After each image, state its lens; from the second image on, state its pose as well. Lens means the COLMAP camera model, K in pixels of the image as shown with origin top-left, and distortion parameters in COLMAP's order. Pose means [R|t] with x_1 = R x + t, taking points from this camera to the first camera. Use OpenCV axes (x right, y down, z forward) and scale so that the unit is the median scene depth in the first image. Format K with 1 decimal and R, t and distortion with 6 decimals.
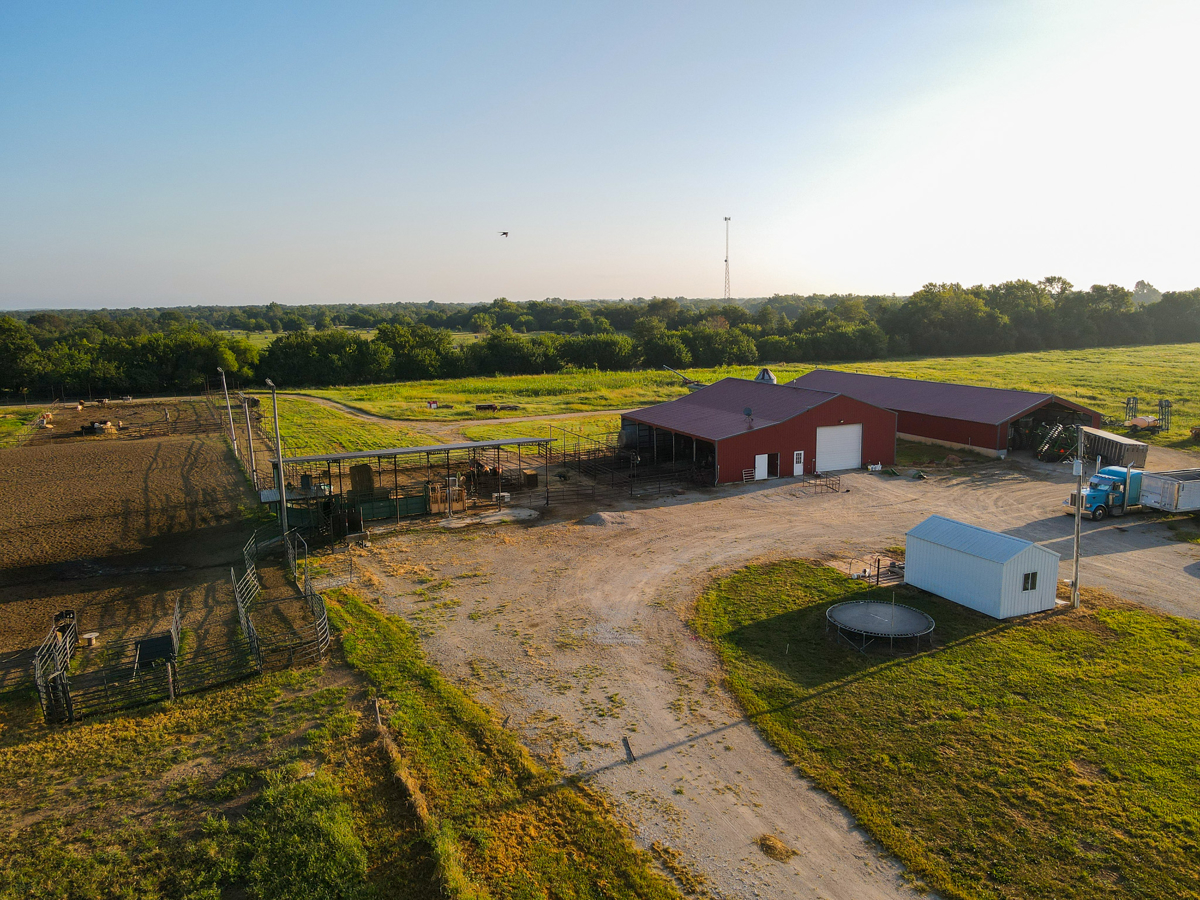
lens RADIAL K [[872.1, 0, 600.0], [0, 872.1, 450.0], [0, 0, 1]] dist [-0.003978, 0.001697]
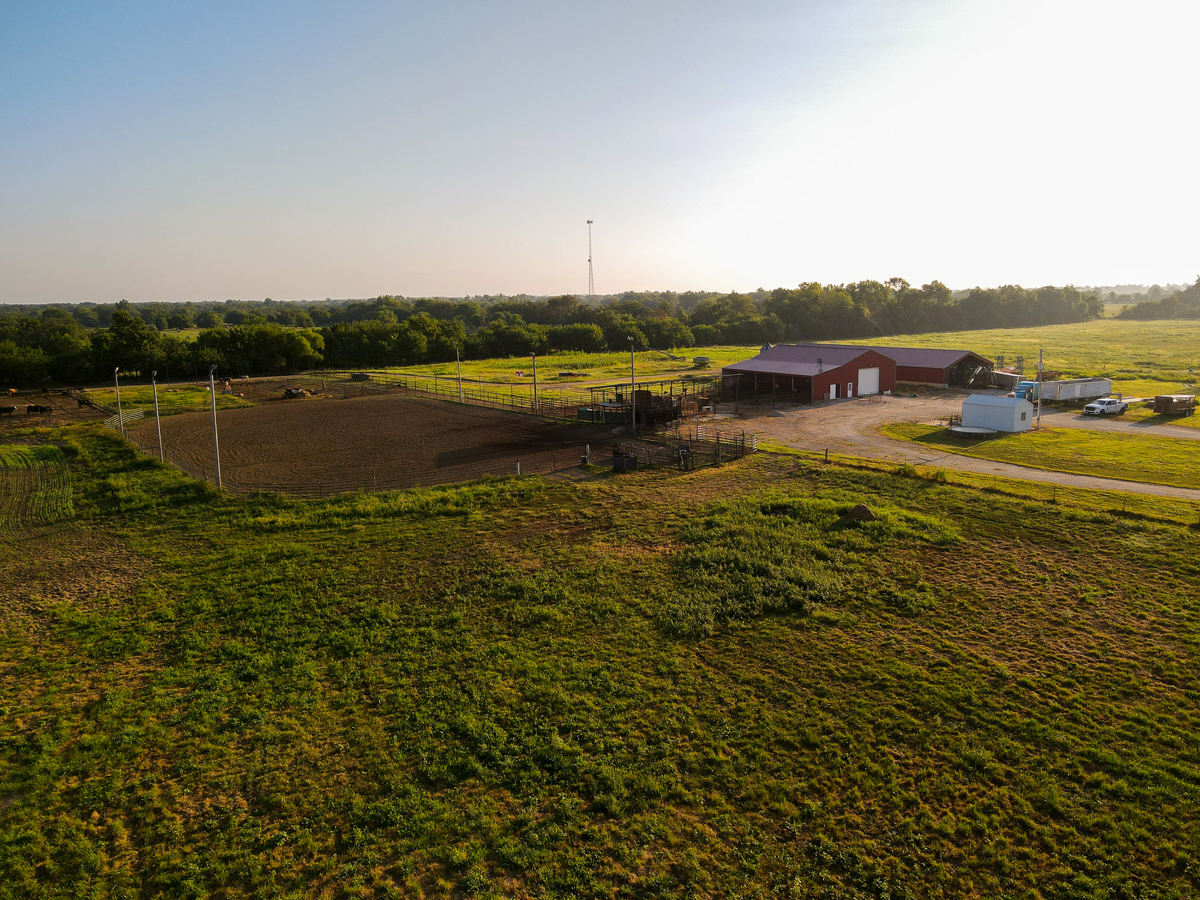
lens RADIAL K [[872.1, 0, 600.0], [0, 872.1, 450.0], [0, 0, 1]] dist [-0.003978, 0.001697]
pose [[0.978875, -0.036610, 0.201157, -0.226038], [0.036028, 0.999329, 0.006551, 0.039094], [-0.201262, 0.000834, 0.979537, -0.218359]]
